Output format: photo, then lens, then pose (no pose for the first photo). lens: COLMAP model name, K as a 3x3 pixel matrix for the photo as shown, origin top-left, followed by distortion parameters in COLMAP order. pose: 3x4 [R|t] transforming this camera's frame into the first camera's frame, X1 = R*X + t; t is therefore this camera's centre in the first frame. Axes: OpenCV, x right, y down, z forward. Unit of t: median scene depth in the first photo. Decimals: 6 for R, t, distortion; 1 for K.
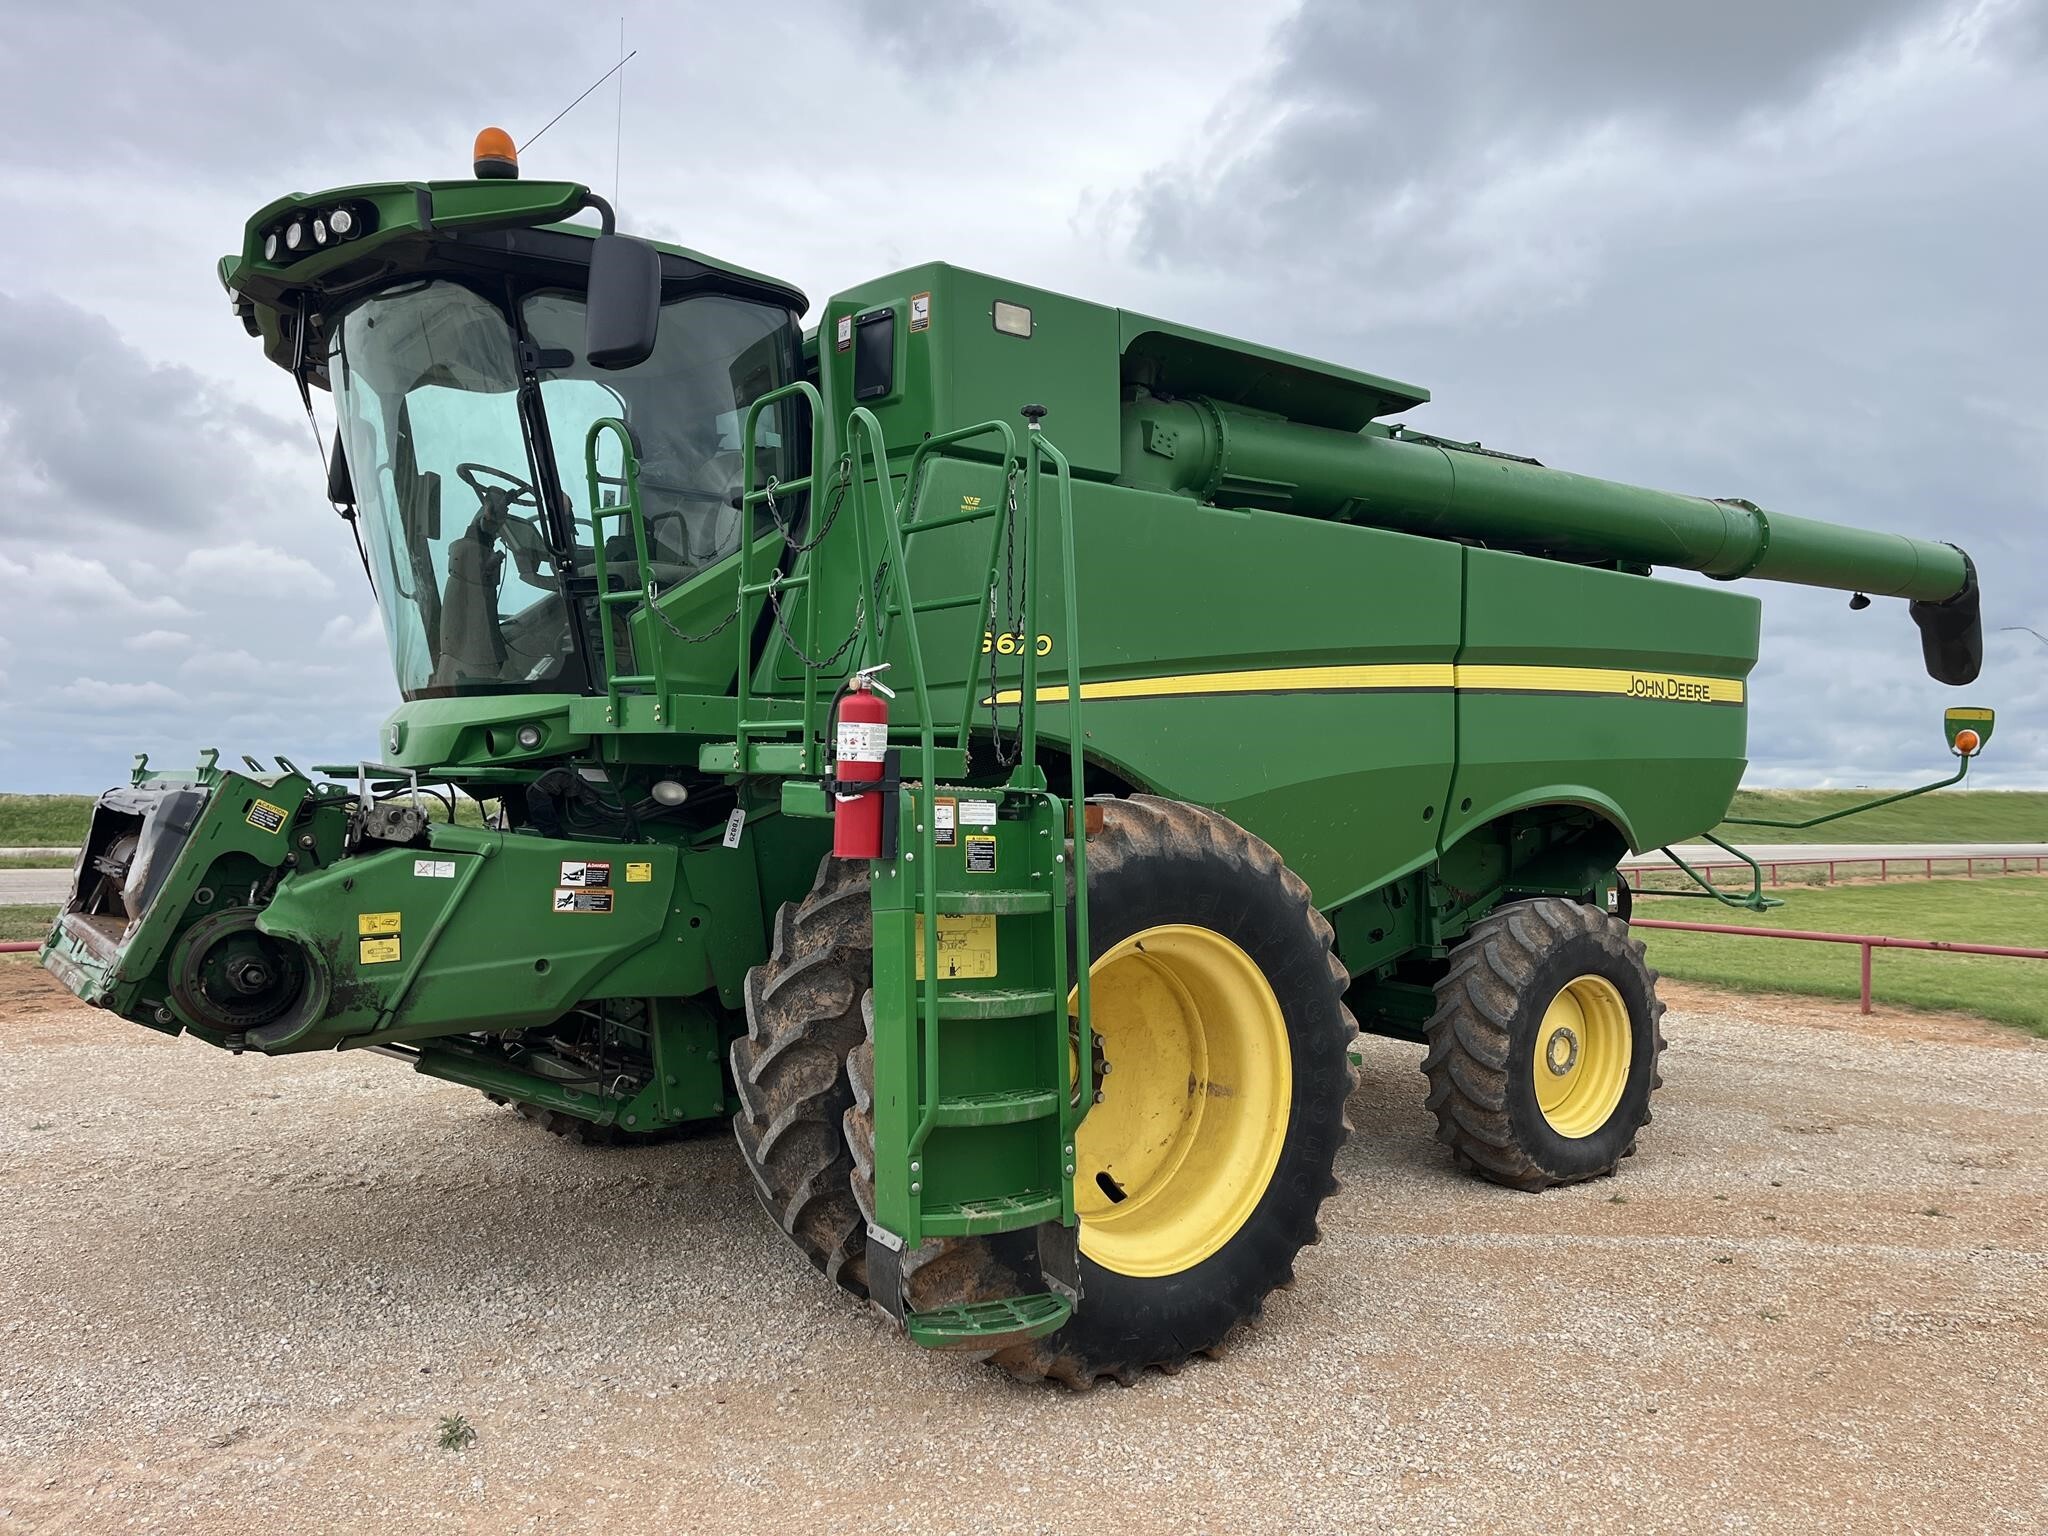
lens RADIAL K [[1553.6, 0, 1024.0], [0, 1553.6, 768.0], [0, 0, 1]] dist [0.075846, -0.101413]
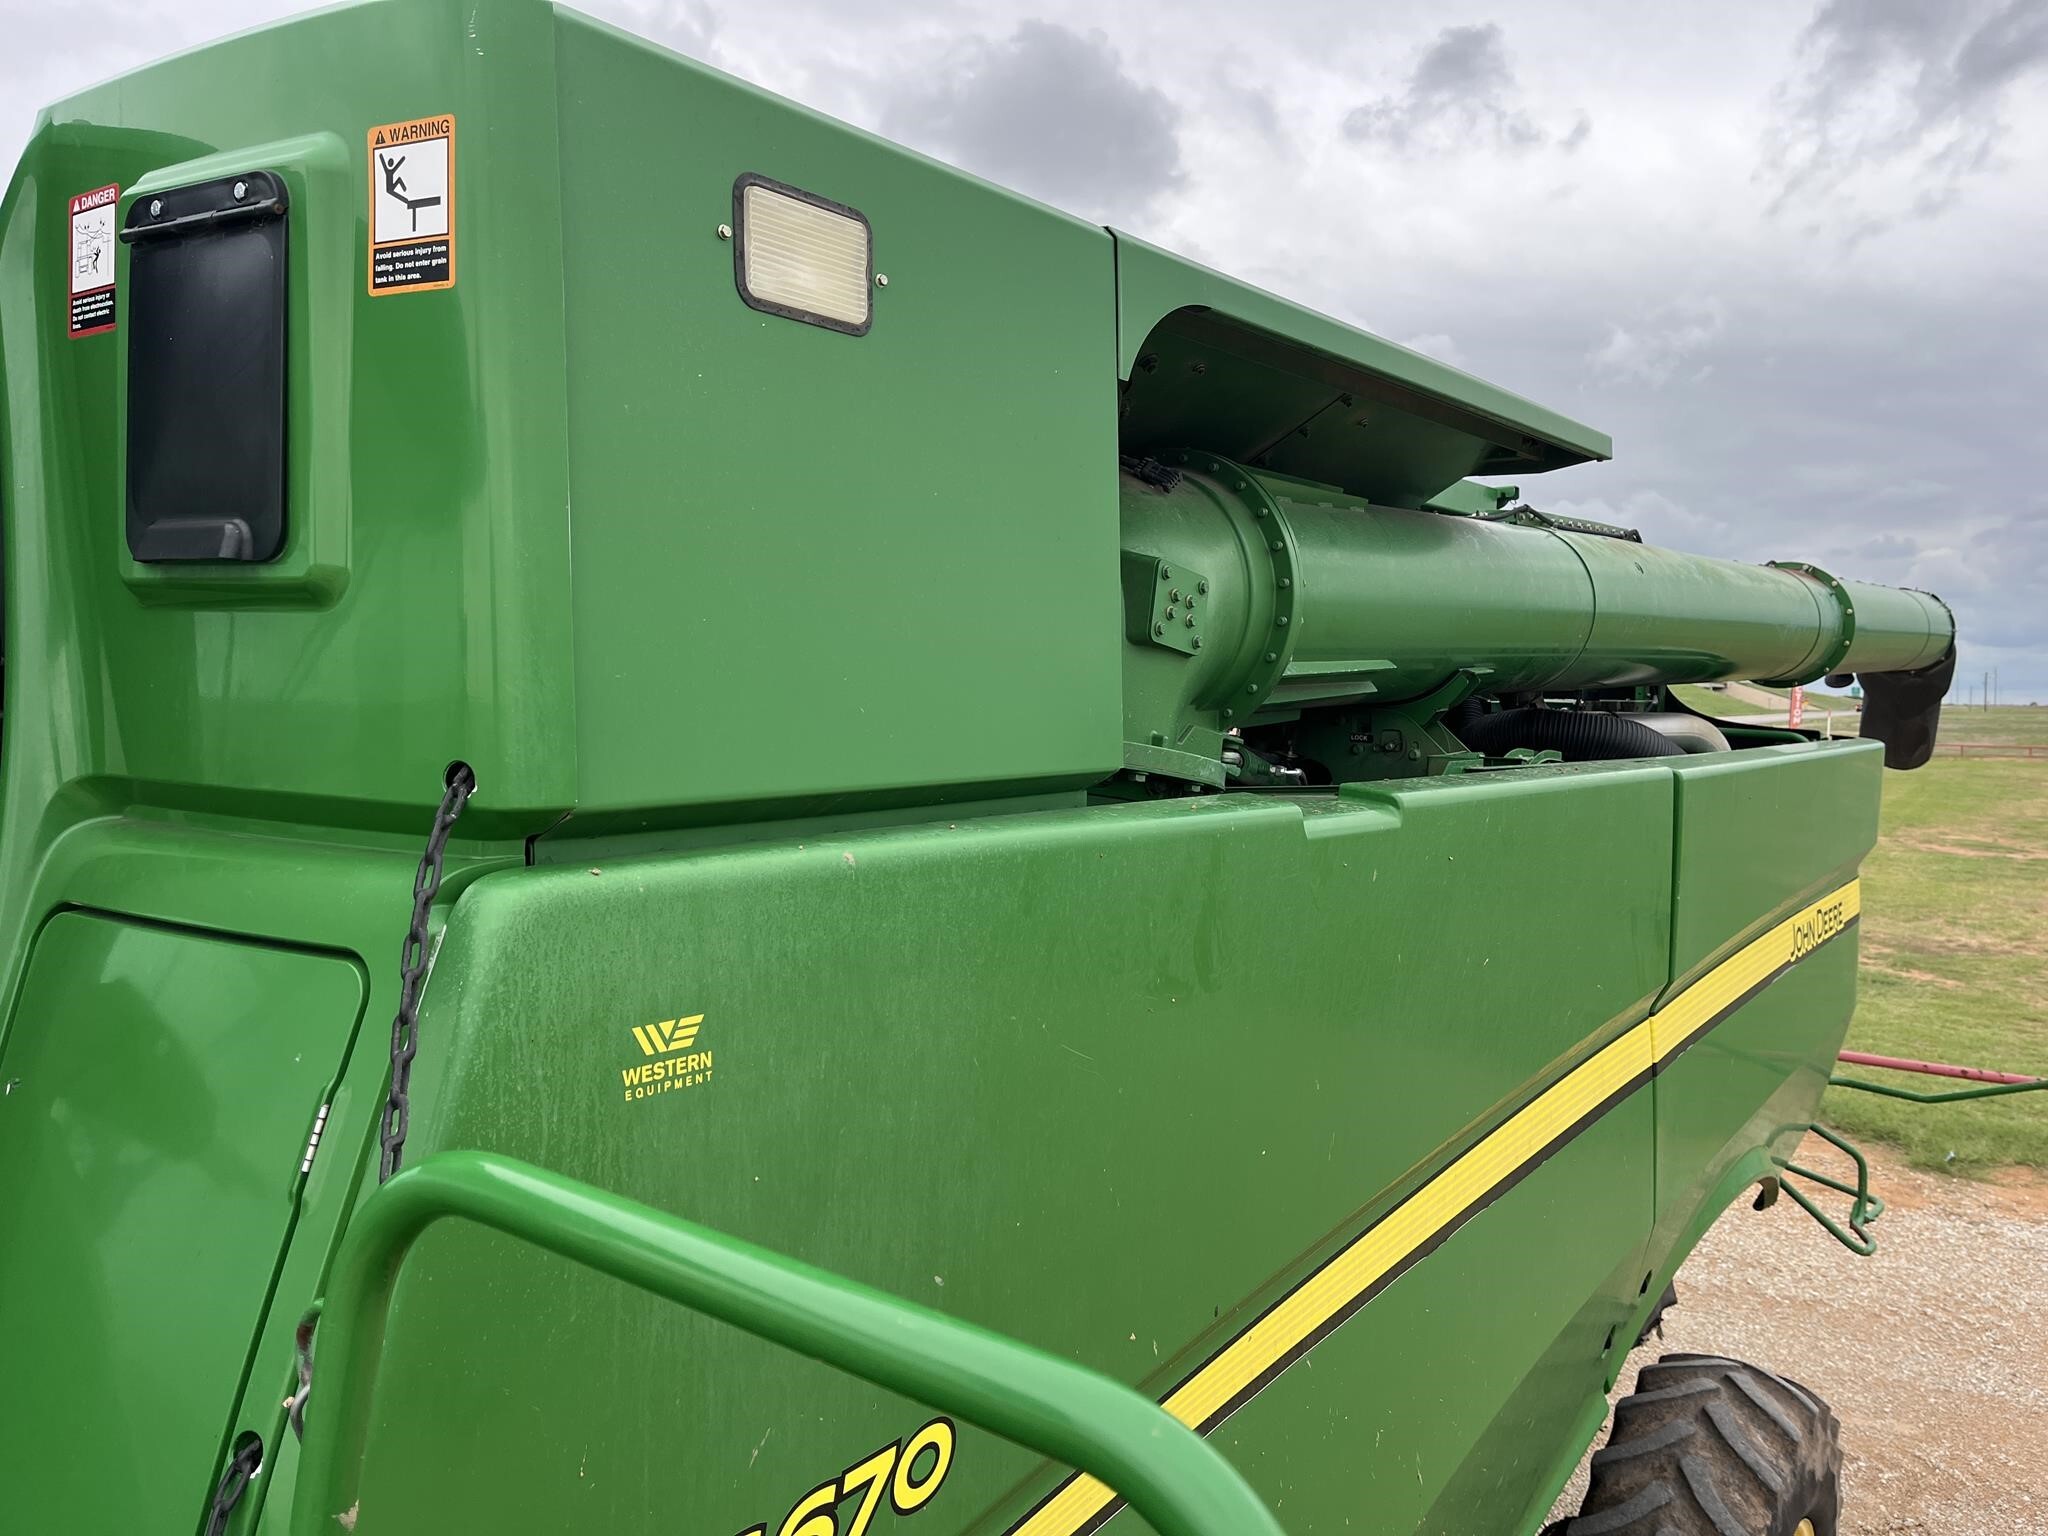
lens RADIAL K [[1553.6, 0, 1024.0], [0, 1553.6, 768.0], [0, 0, 1]] dist [0.075846, -0.101413]
pose [[0.965005, -0.020790, 0.261405, -0.038182], [0.000212, 0.996914, 0.078506, -0.205681], [-0.262231, -0.075703, 0.962031, 0.677439]]
